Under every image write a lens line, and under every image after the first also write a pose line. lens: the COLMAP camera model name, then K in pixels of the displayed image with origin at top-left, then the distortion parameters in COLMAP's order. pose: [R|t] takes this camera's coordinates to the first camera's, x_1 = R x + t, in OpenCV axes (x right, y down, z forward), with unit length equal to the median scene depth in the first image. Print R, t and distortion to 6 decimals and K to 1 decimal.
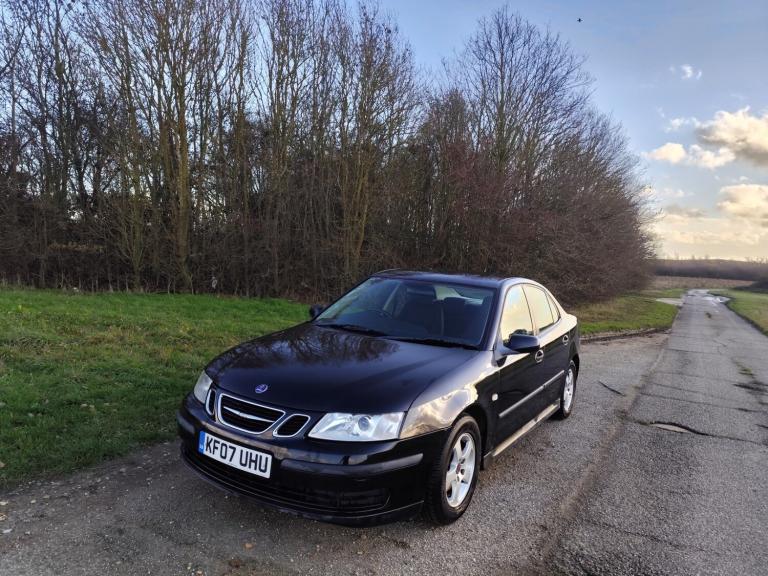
lens RADIAL K [[540.8, 0, 371.5], [0, 540.8, 272.0], [0, 0, 1]] dist [0.079577, -0.103484]
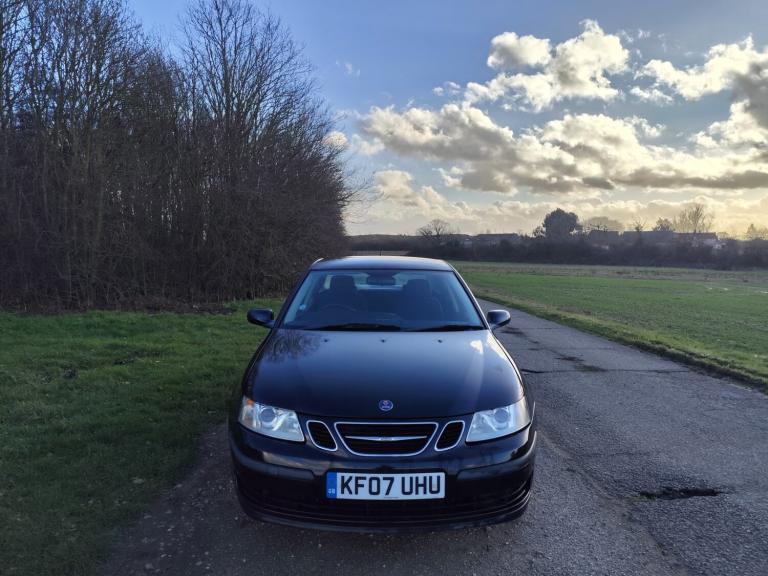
lens RADIAL K [[556.0, 0, 384.7], [0, 556.0, 267.5], [0, 0, 1]] dist [0.007944, 0.002136]
pose [[0.814918, -0.077120, 0.574423, -0.710937], [0.063262, 0.997022, 0.044109, -0.044880], [-0.576114, 0.000394, 0.817369, 0.282735]]
